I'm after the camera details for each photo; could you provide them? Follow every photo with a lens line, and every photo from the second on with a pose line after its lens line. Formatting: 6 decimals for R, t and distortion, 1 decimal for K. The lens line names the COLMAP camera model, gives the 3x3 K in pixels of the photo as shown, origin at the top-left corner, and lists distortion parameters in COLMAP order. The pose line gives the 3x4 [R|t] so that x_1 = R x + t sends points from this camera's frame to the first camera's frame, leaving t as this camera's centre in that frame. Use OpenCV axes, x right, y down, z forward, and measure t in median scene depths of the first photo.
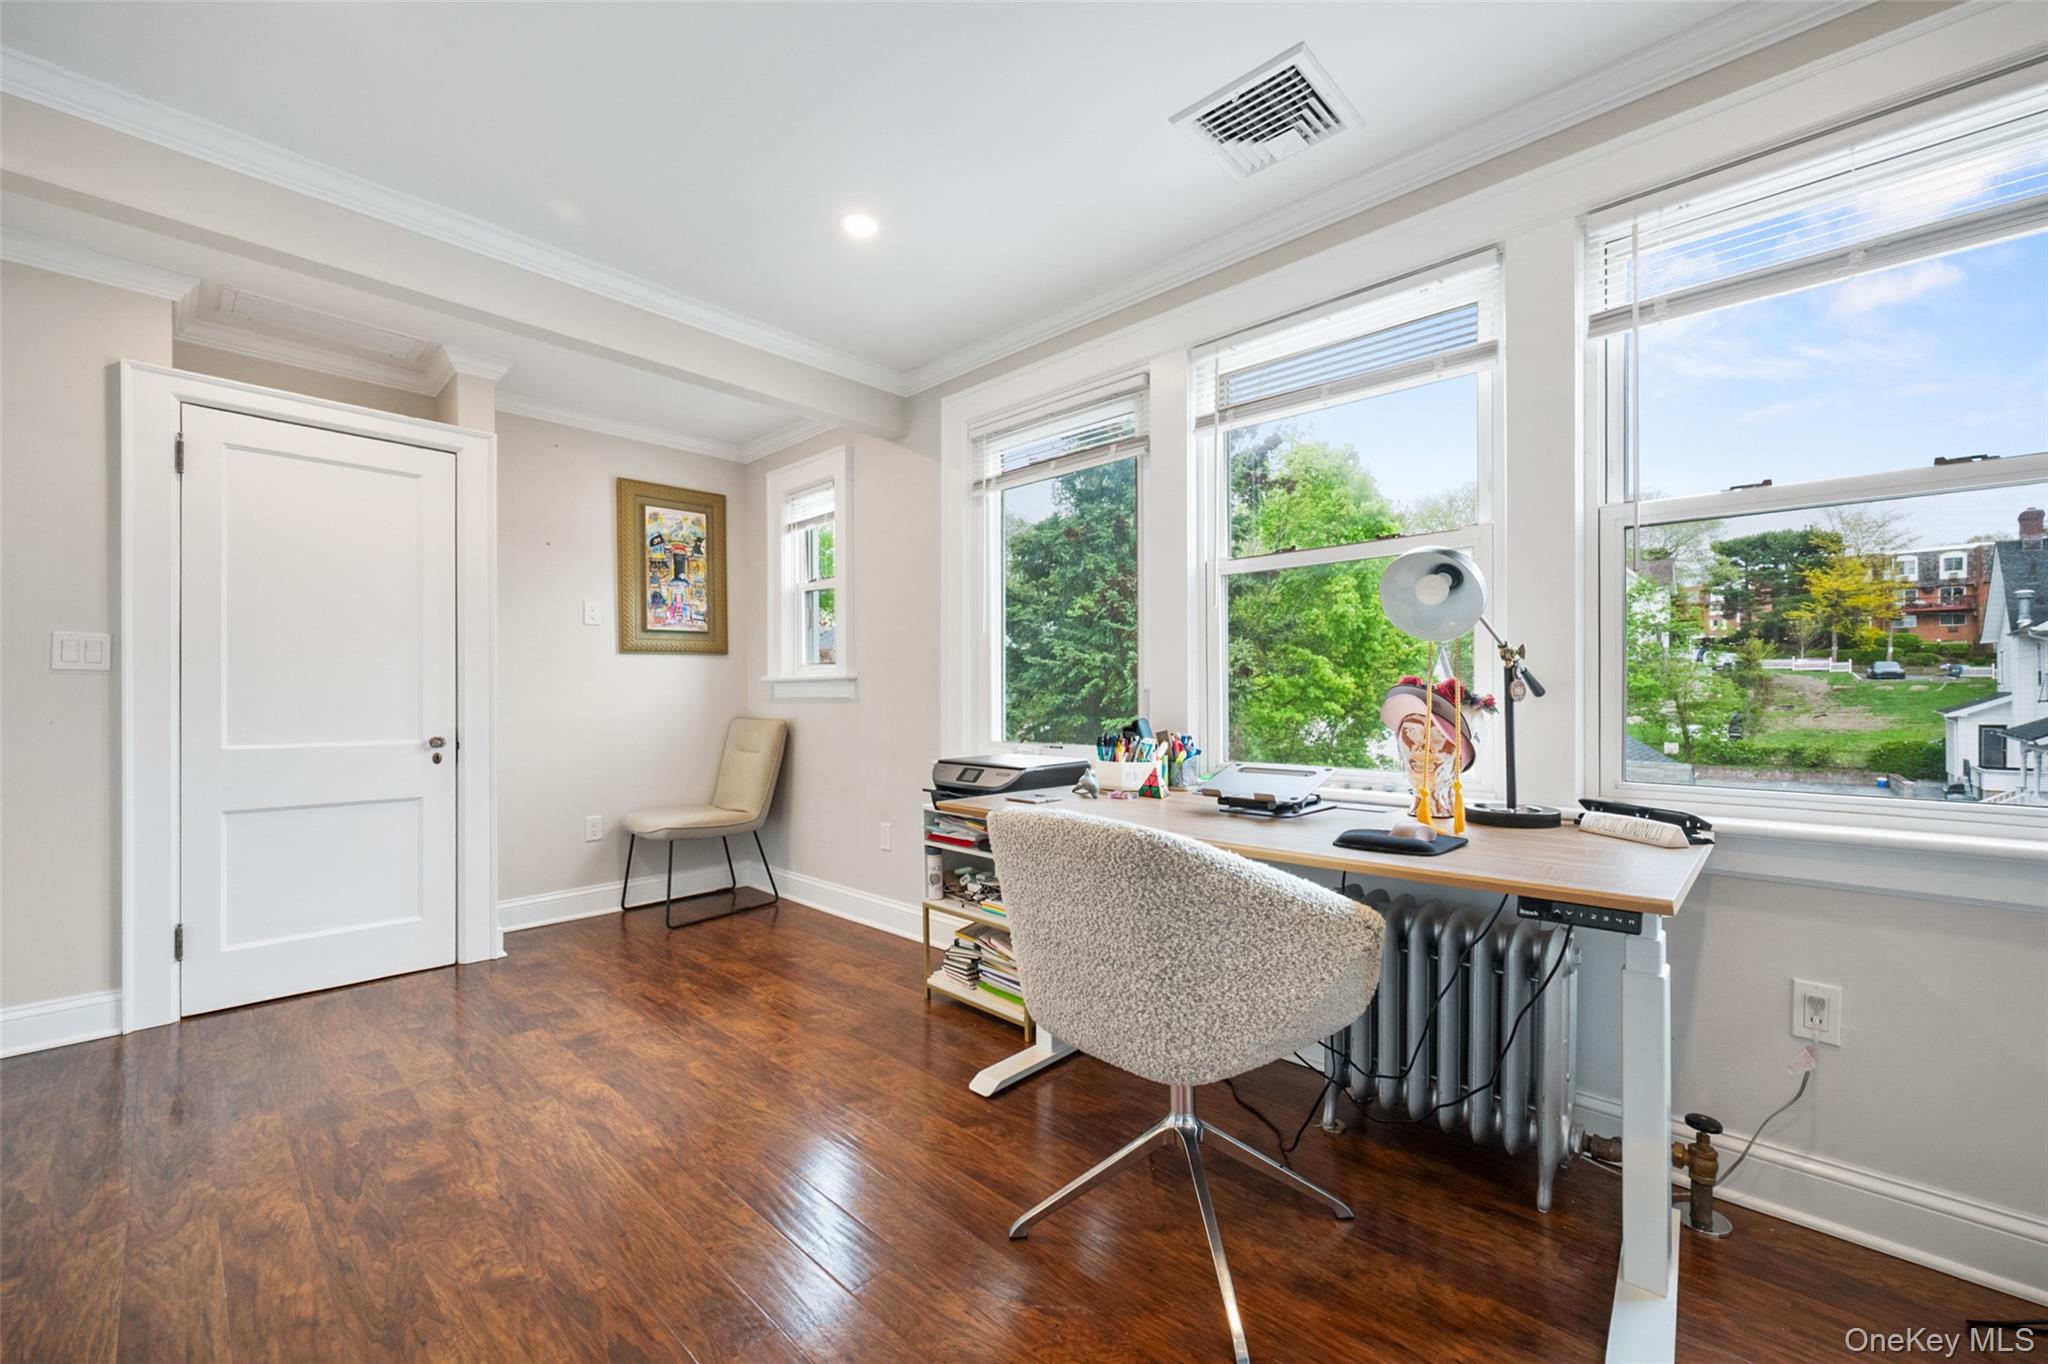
lens RADIAL K [[808.8, 0, 1038.4], [0, 808.8, 690.8], [0, 0, 1]] dist [-0.002113, -0.000442]
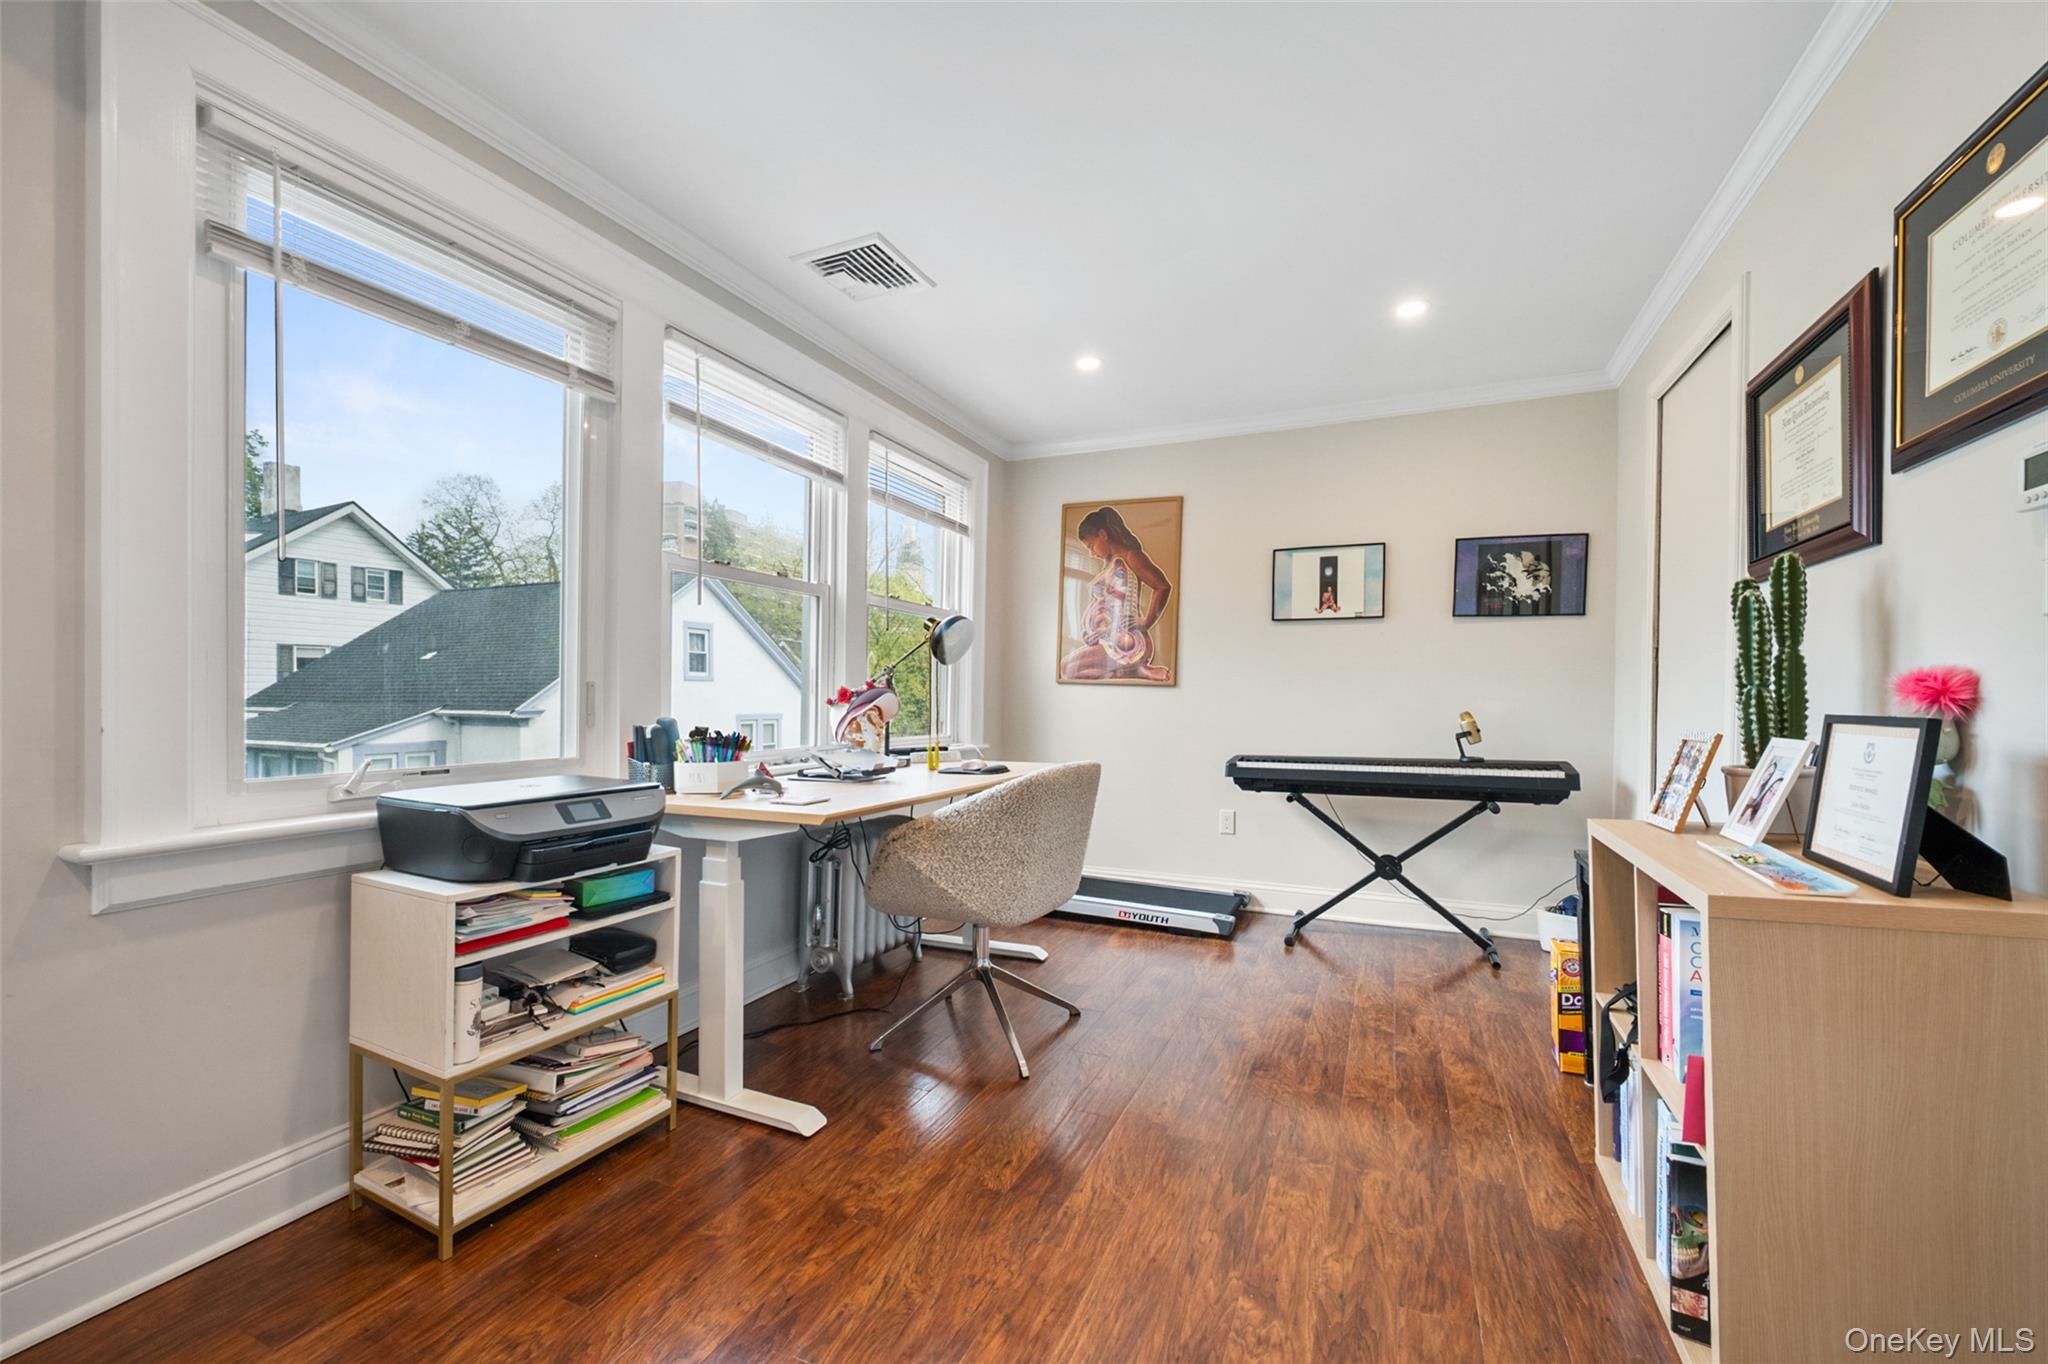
lens RADIAL K [[808.8, 0, 1034.2], [0, 808.8, 692.7], [0, 0, 1]] dist [-0.002113, -0.000442]
pose [[-0.324797, 0.000931, 0.945783, -1.193585], [-0.010323, 0.999936, -0.004529, 0.012047], [-0.945727, -0.011235, -0.324767, 1.264430]]
